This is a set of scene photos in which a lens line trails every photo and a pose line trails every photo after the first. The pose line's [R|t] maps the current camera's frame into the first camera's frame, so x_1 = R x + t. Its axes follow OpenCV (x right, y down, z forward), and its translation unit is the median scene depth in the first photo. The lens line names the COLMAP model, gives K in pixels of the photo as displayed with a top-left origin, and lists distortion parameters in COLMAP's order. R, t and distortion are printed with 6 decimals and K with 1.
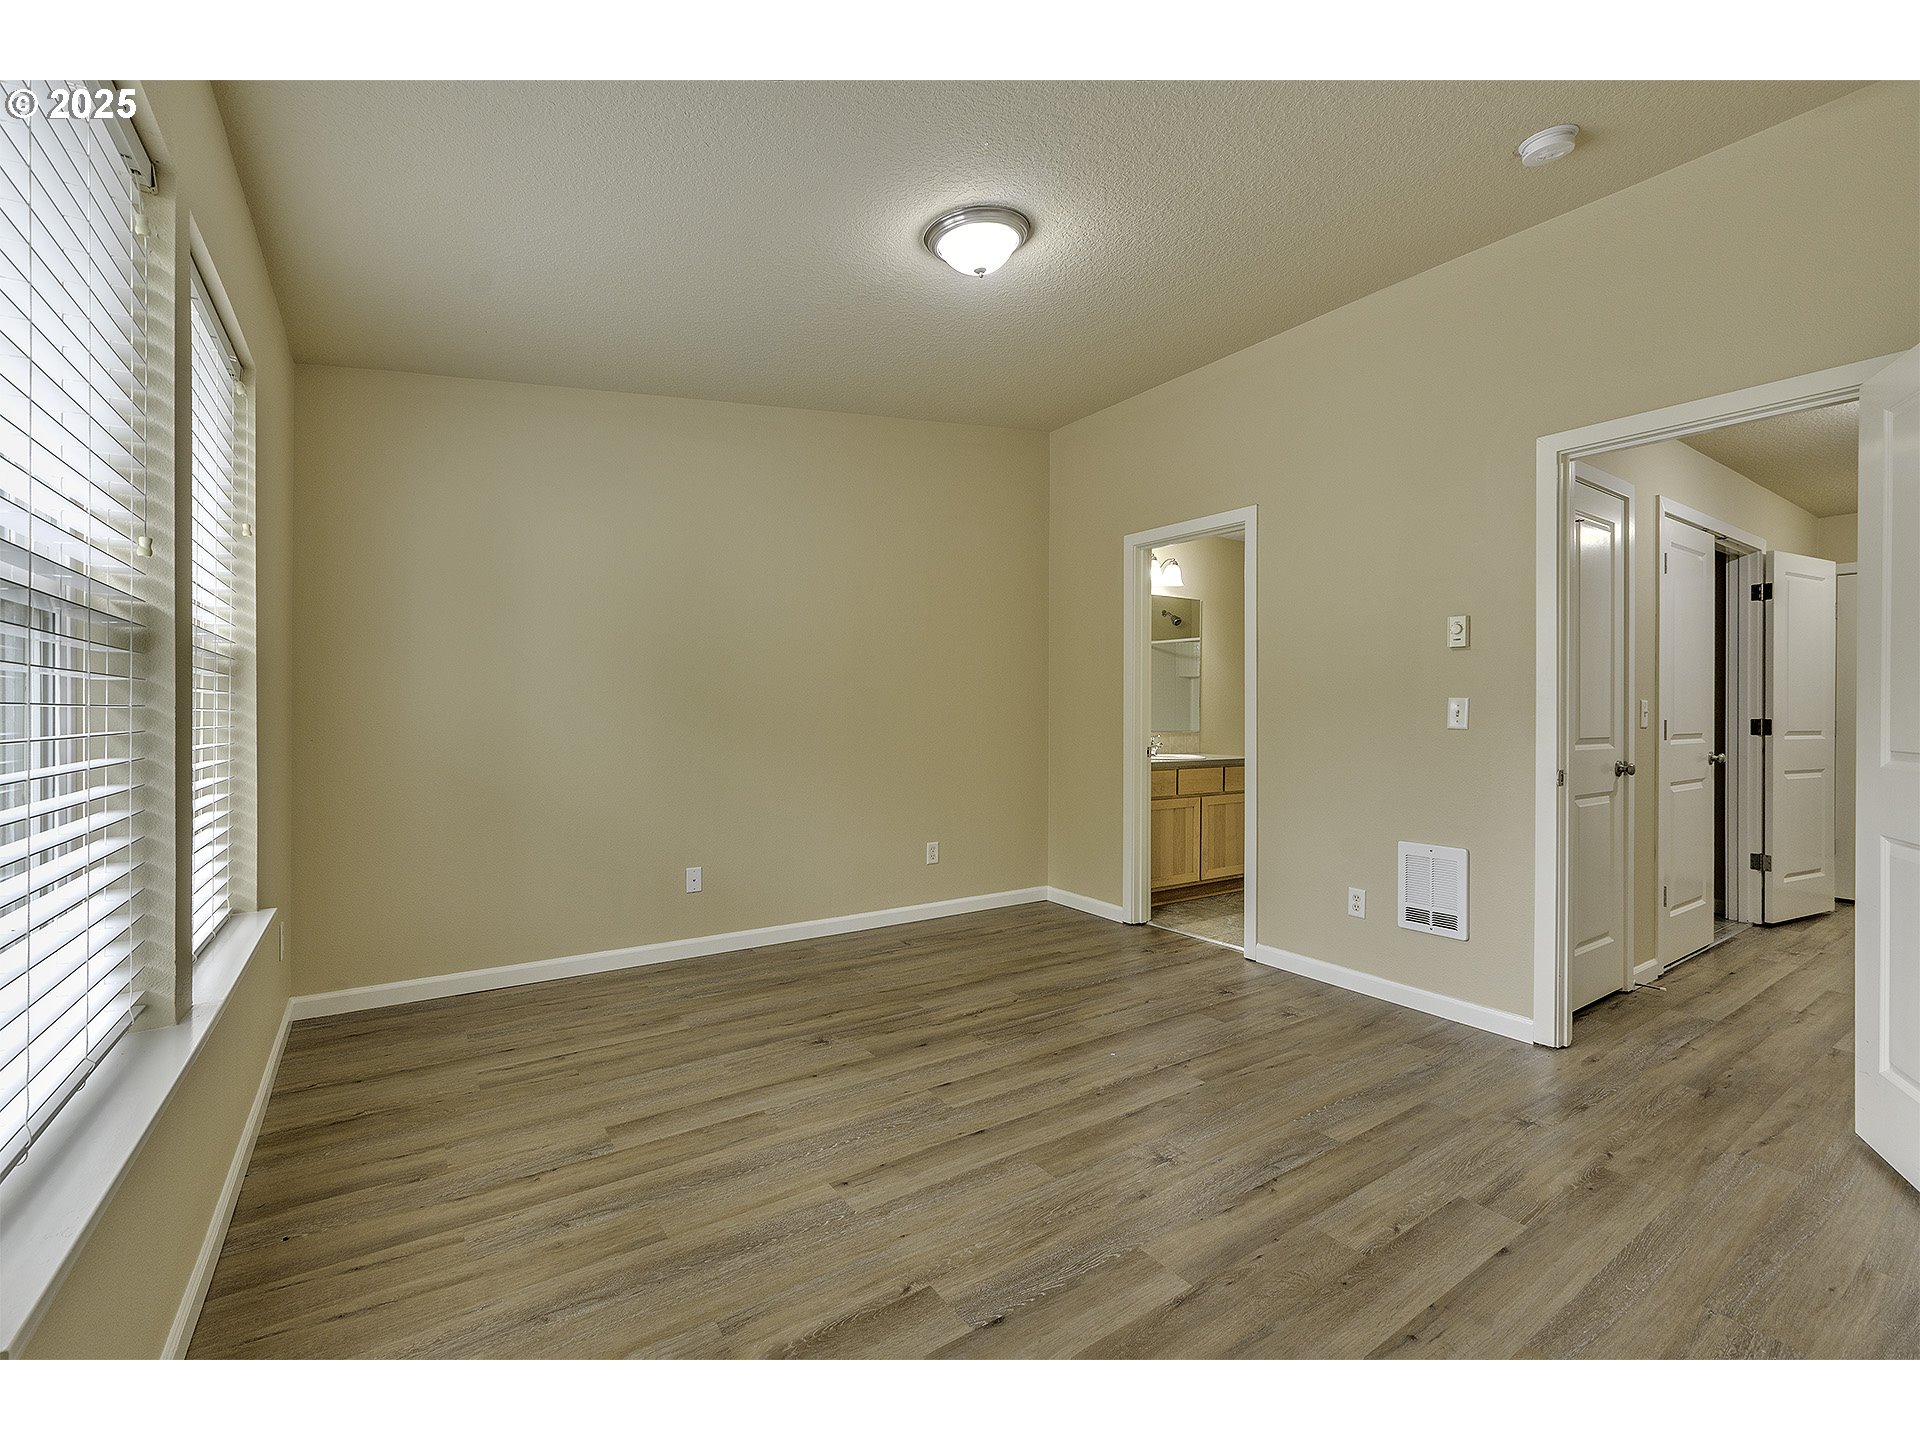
lens RADIAL K [[838.4, 0, 950.7], [0, 838.4, 714.6], [0, 0, 1]] dist [-0.002852, -0.000101]
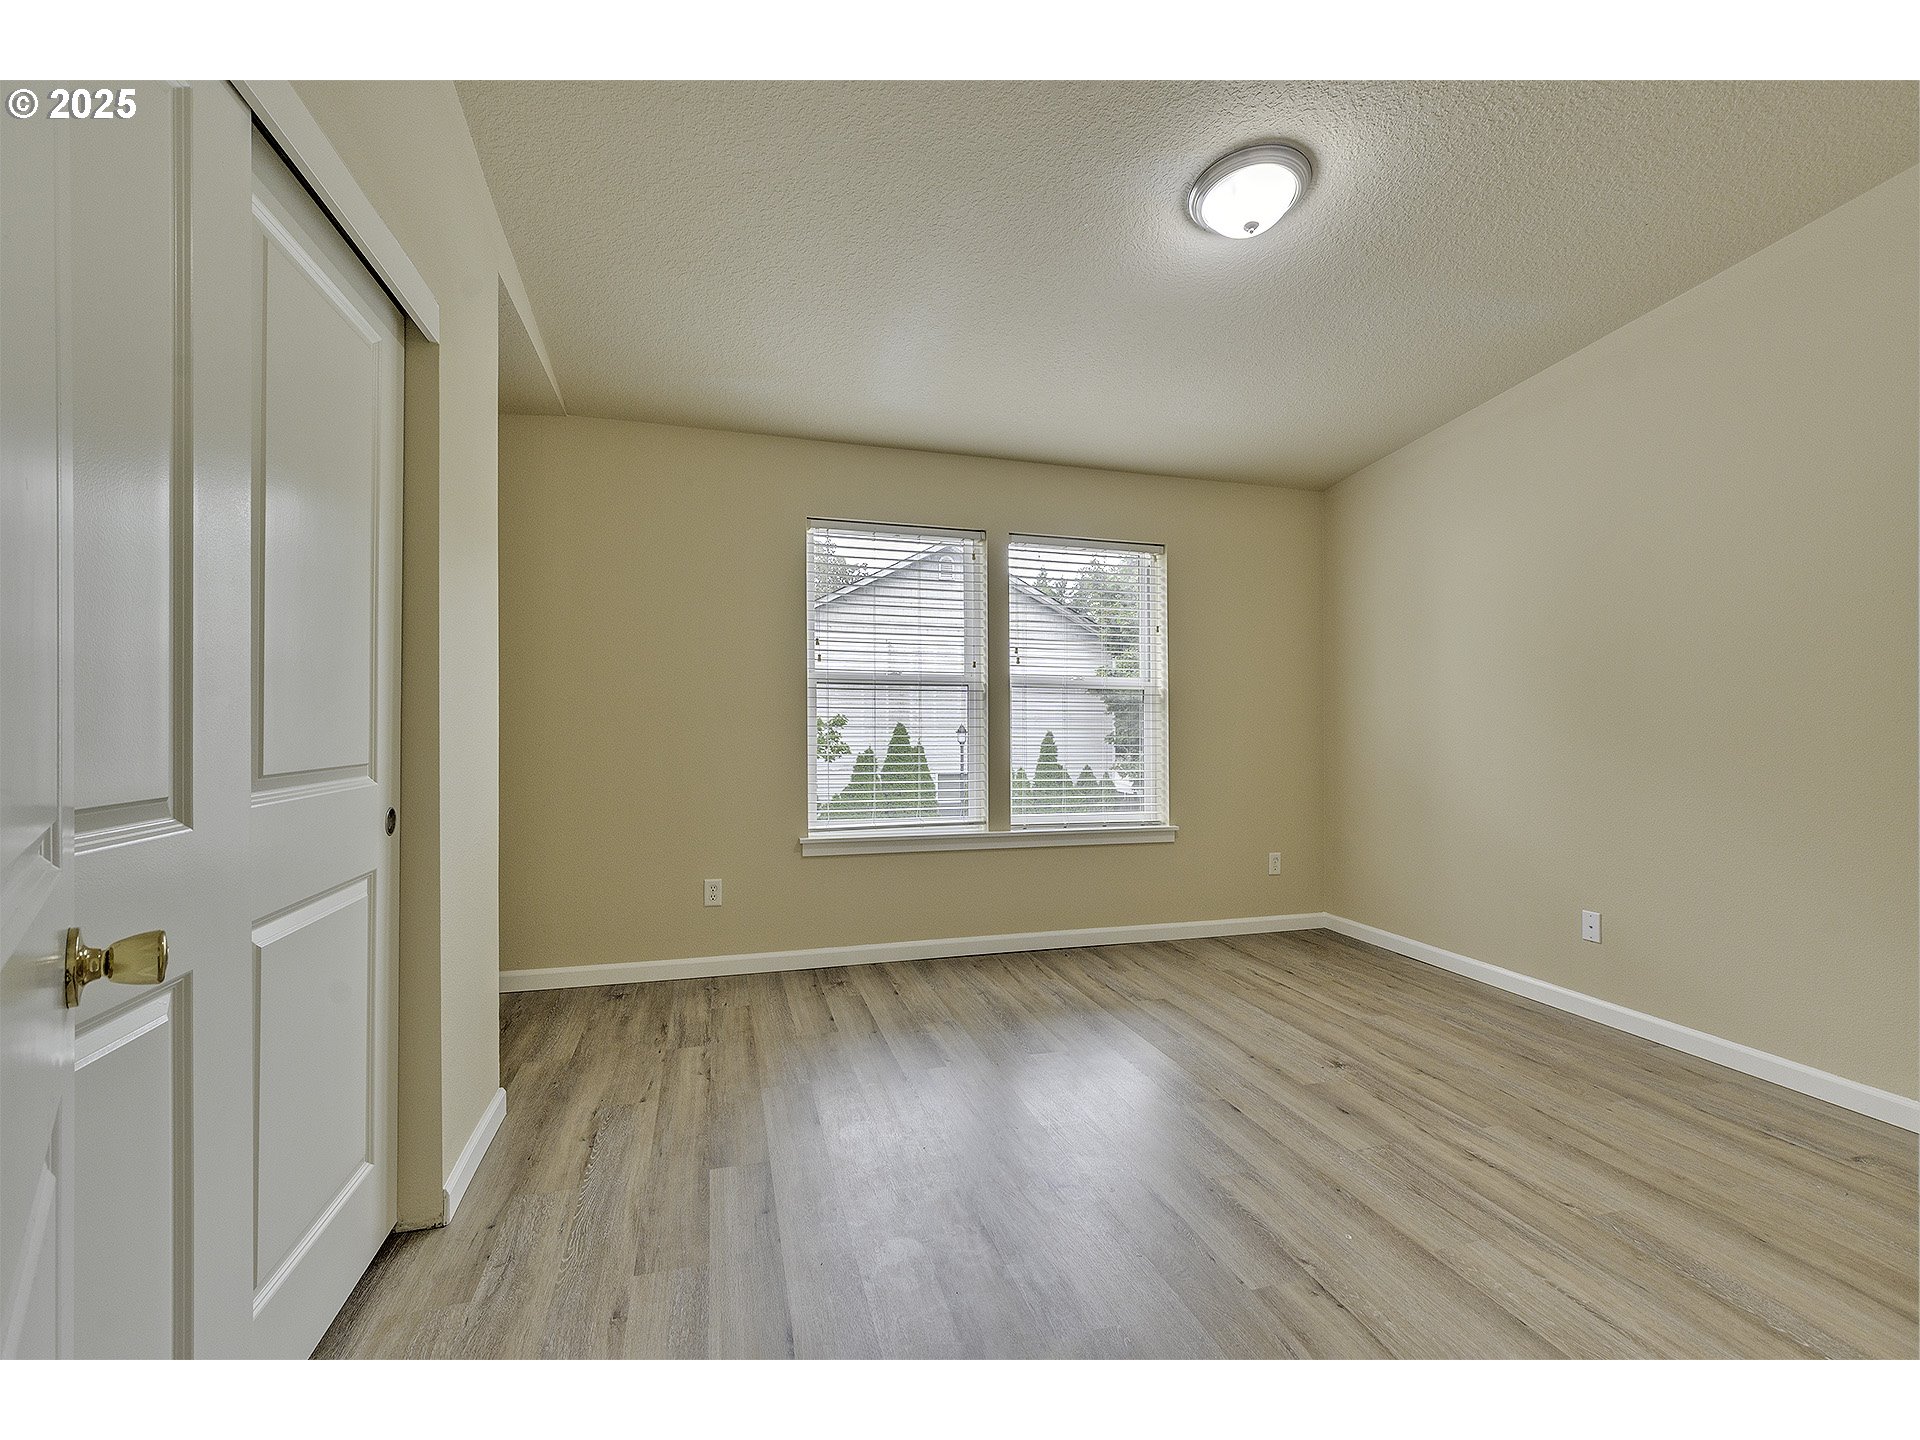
lens RADIAL K [[838.4, 0, 950.7], [0, 838.4, 714.6], [0, 0, 1]] dist [-0.002852, -0.000101]
pose [[-0.308546, -0.011105, -0.951145, 0.857802], [-0.015065, 0.999863, -0.006787, 0.010587], [0.951090, 0.012235, -0.308671, 0.852672]]
